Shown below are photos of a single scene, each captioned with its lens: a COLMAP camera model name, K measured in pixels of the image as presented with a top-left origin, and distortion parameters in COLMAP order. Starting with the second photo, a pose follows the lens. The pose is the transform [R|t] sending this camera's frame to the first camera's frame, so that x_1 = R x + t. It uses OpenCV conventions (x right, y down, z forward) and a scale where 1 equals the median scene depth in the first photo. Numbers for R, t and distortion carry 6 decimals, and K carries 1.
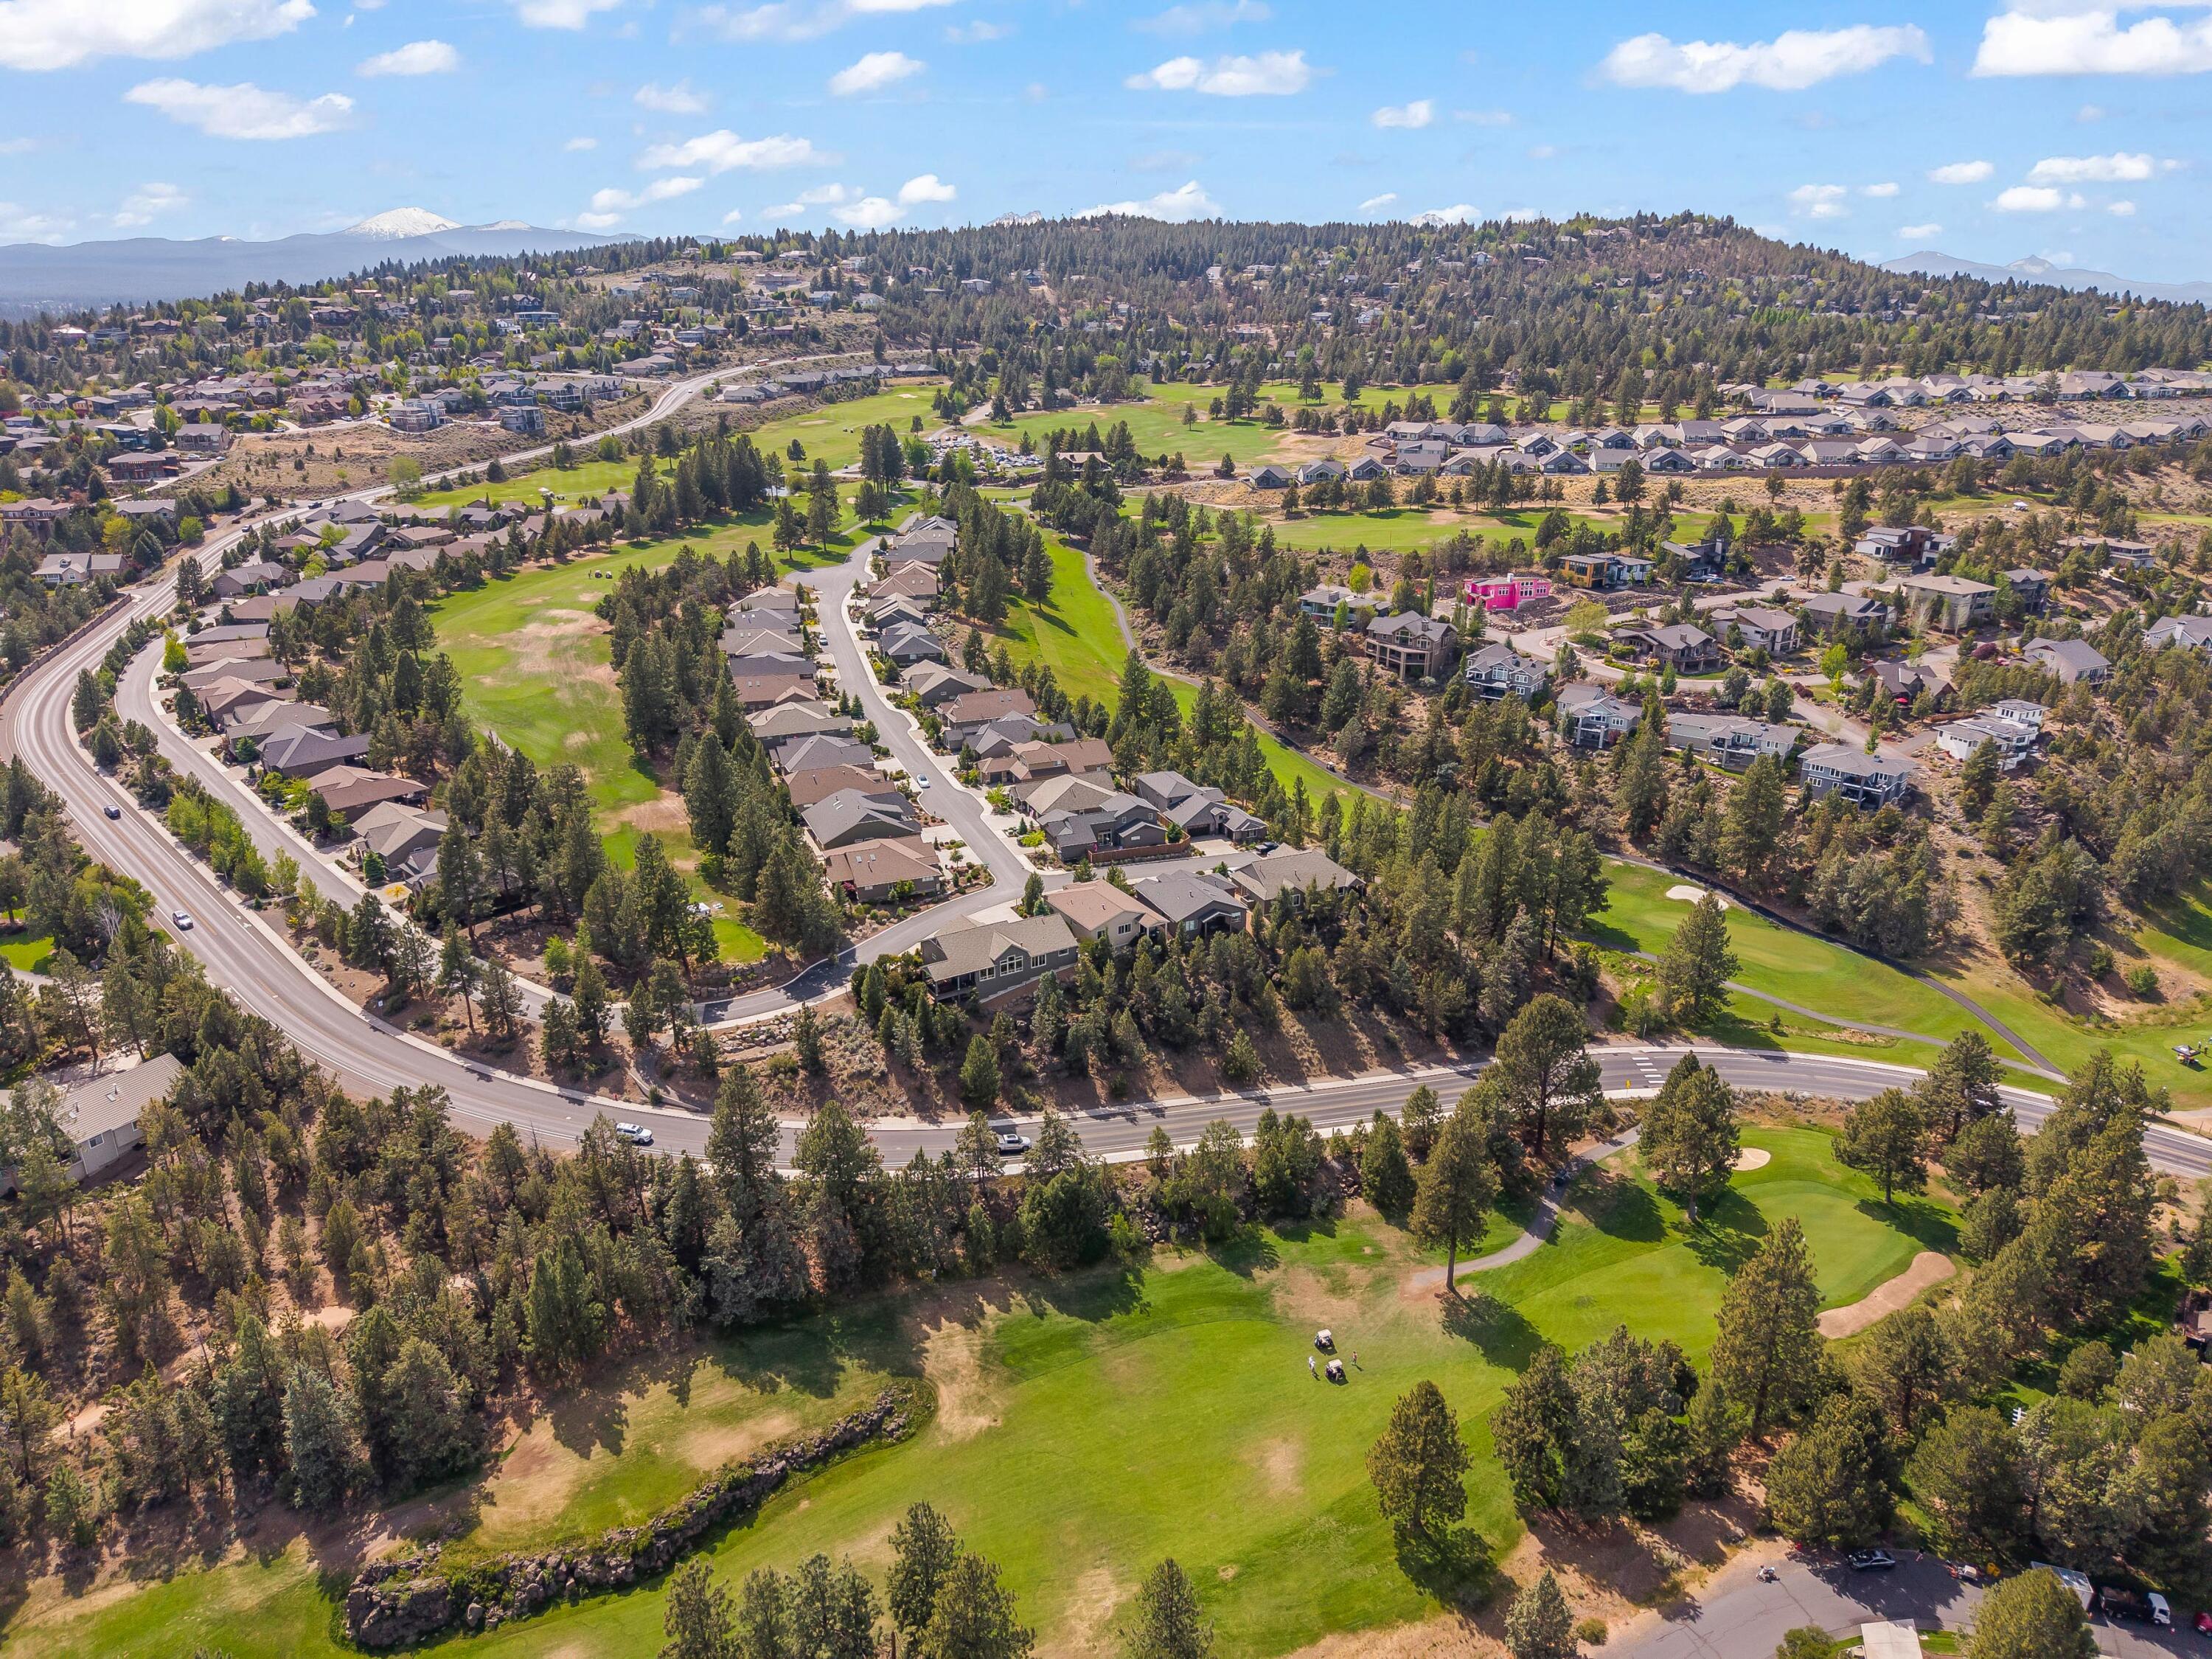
lens RADIAL K [[1573.7, 0, 1104.9], [0, 1573.7, 913.6], [0, 0, 1]] dist [0.119648, -0.151702]
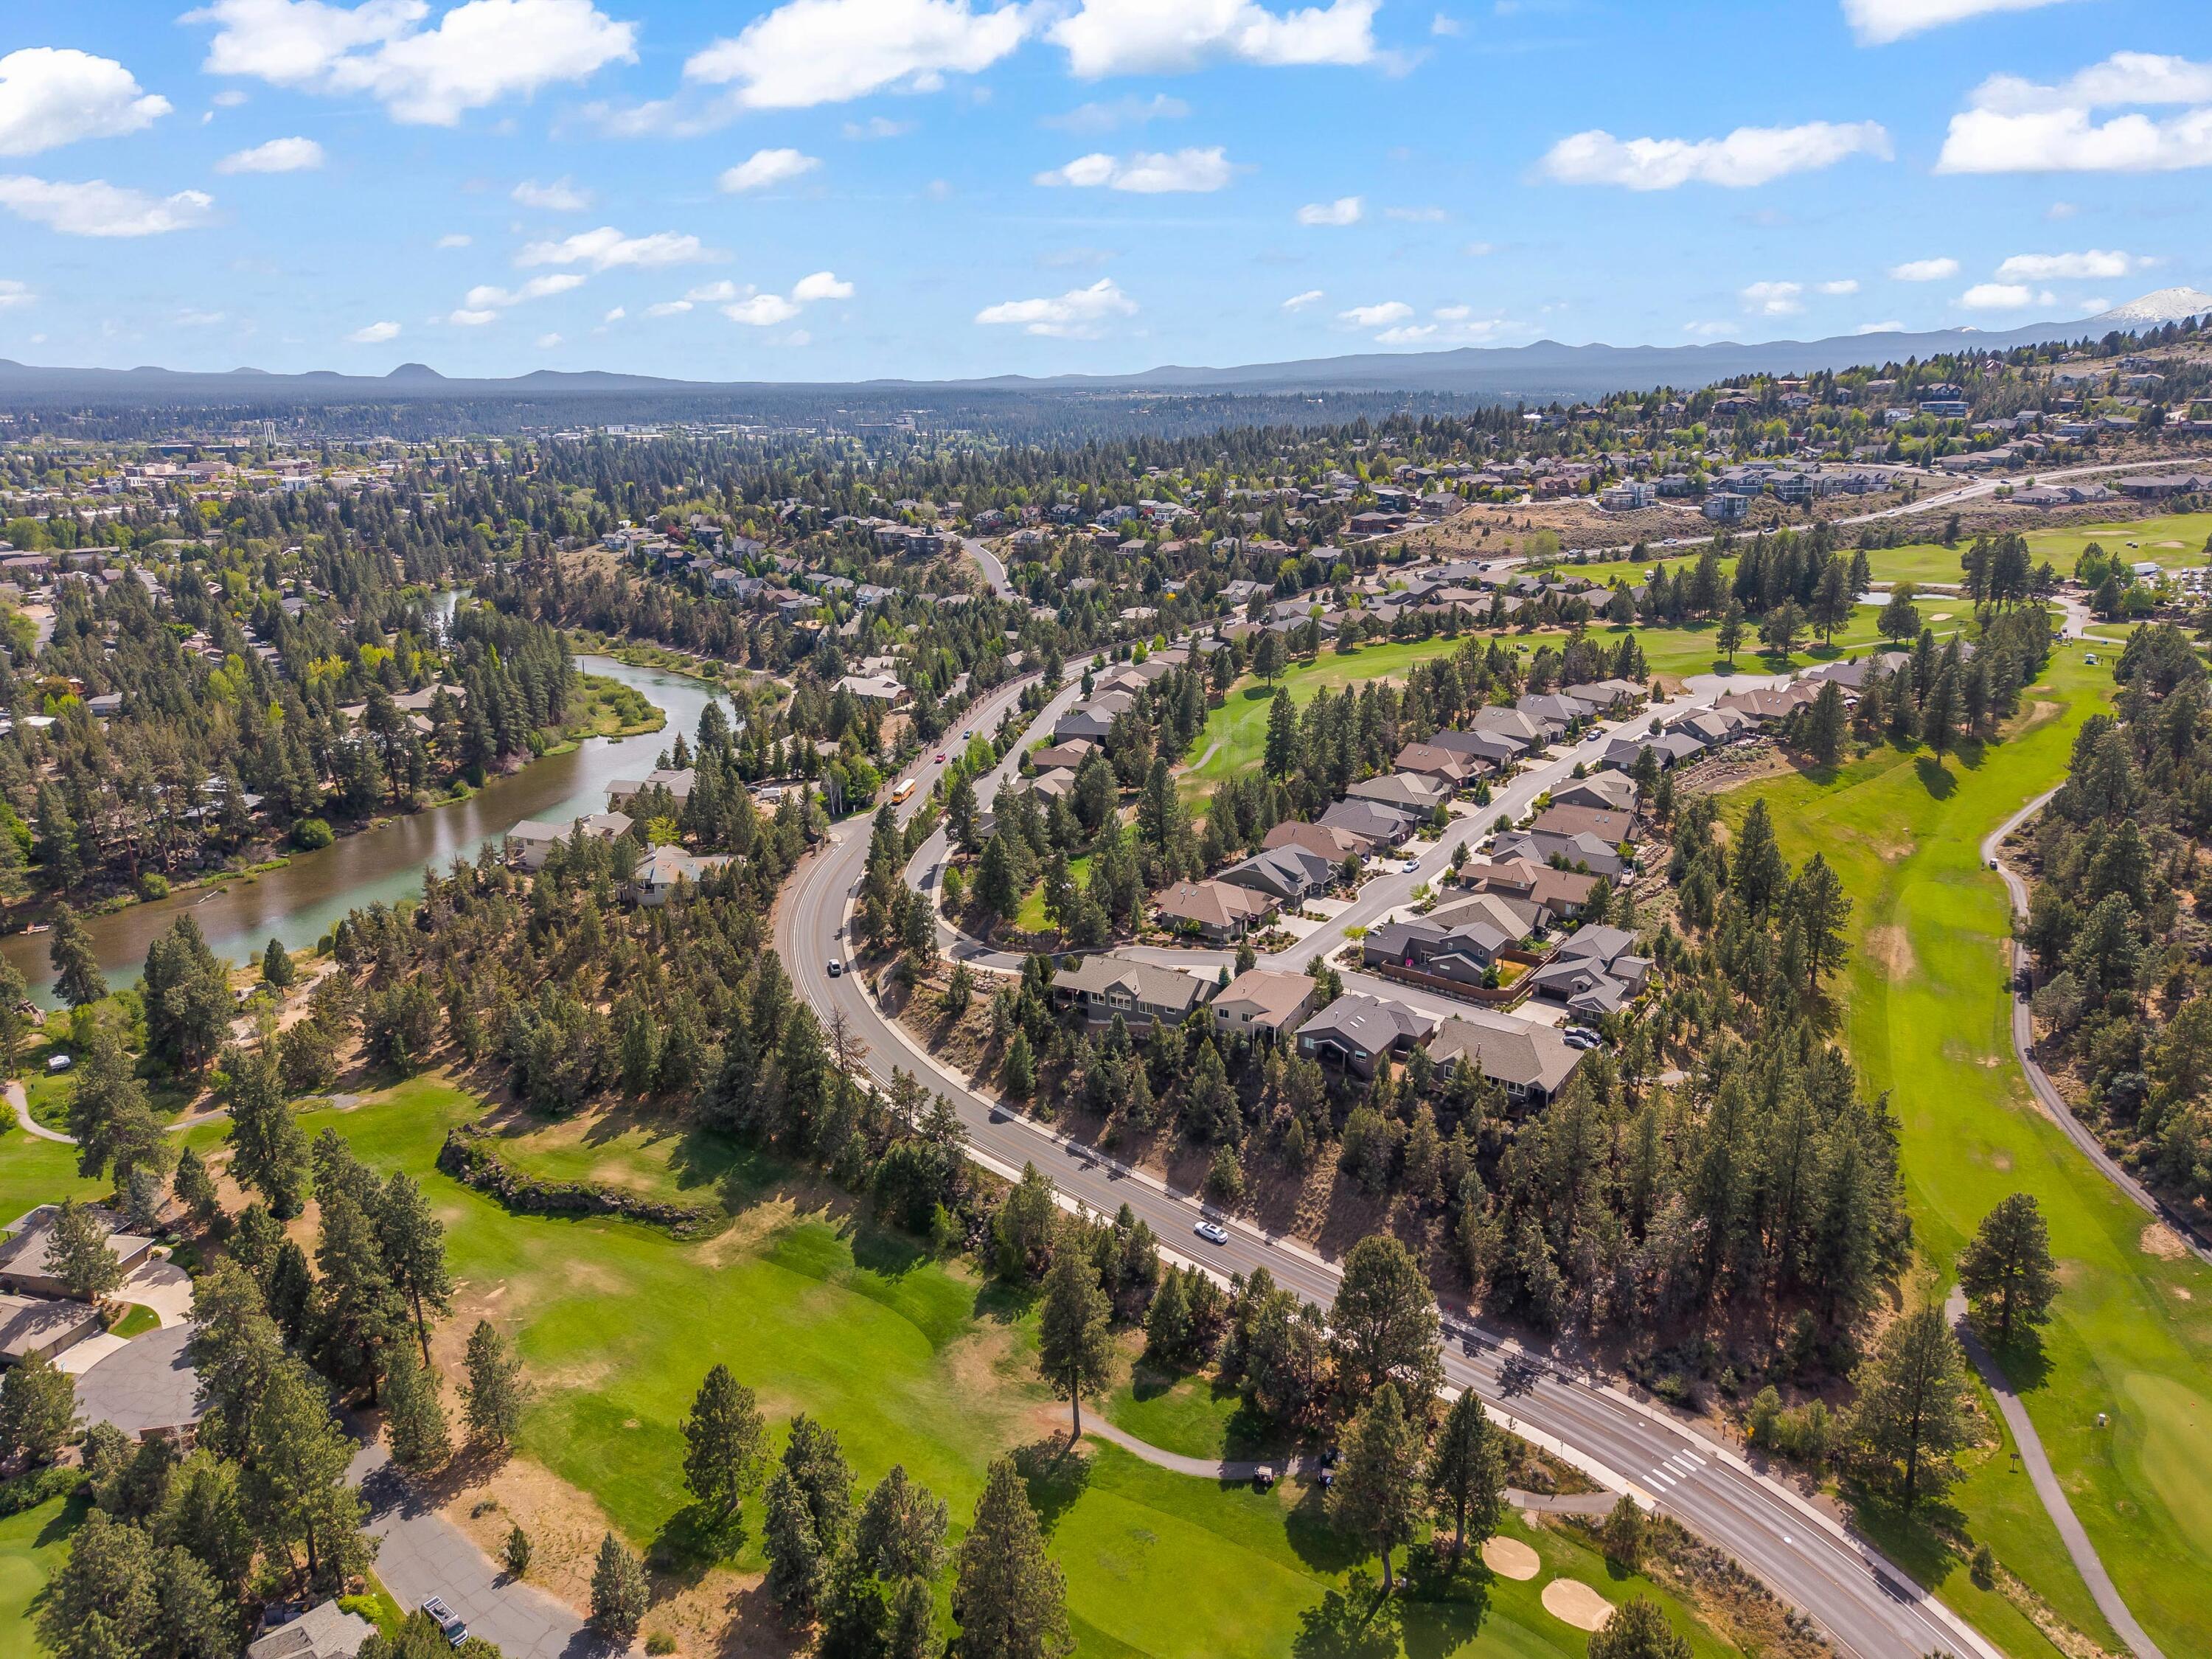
lens RADIAL K [[1573.7, 0, 1104.9], [0, 1573.7, 913.6], [0, 0, 1]] dist [0.119648, -0.151702]
pose [[0.486177, 0.281153, -0.827397, 0.504186], [-0.320752, 0.938155, 0.130316, -0.099418], [0.812865, 0.202033, 0.546290, 0.243565]]
